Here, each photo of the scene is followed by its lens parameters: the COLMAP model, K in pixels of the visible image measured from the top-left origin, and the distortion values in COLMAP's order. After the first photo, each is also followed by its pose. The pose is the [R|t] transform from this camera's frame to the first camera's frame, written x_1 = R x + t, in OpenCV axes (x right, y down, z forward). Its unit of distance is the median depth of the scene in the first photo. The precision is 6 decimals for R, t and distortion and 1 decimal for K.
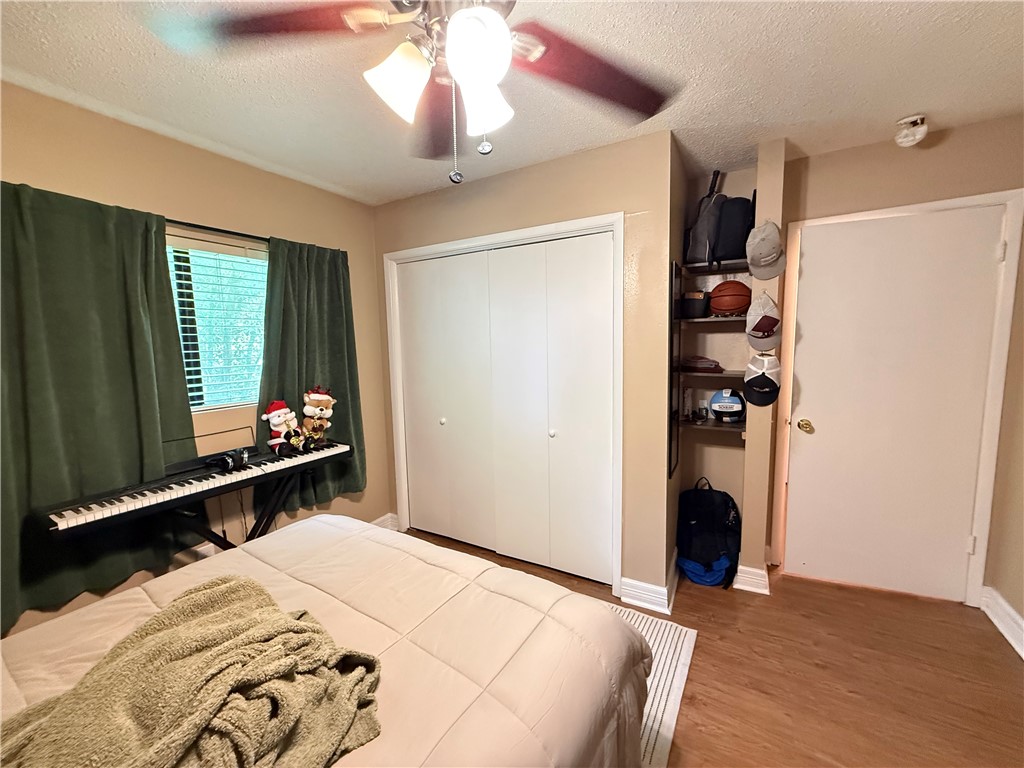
lens RADIAL K [[411.1, 0, 518.3], [0, 411.1, 378.7], [0, 0, 1]] dist [-0.002358, 0.000917]
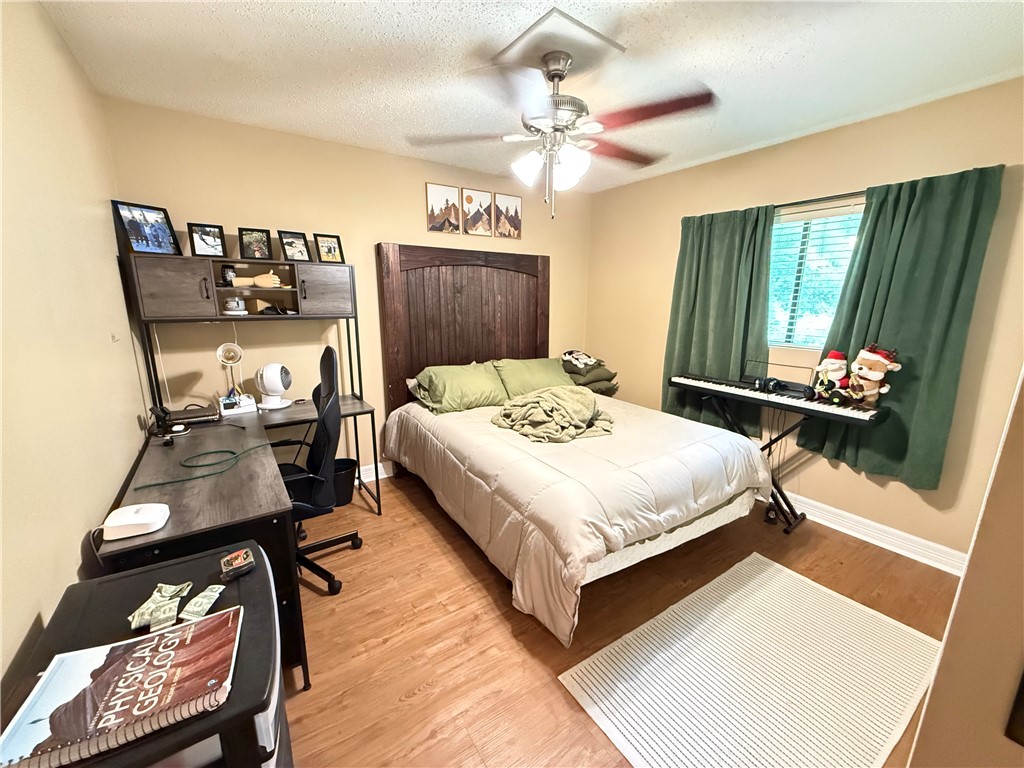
lens RADIAL K [[411.1, 0, 516.7], [0, 411.1, 386.3], [0, 0, 1]] dist [-0.002358, 0.000917]
pose [[-0.412026, 0.209321, -0.886803, 0.734348], [-0.088020, 0.959560, 0.267390, -0.072088], [0.906911, 0.188229, -0.376939, 0.689331]]
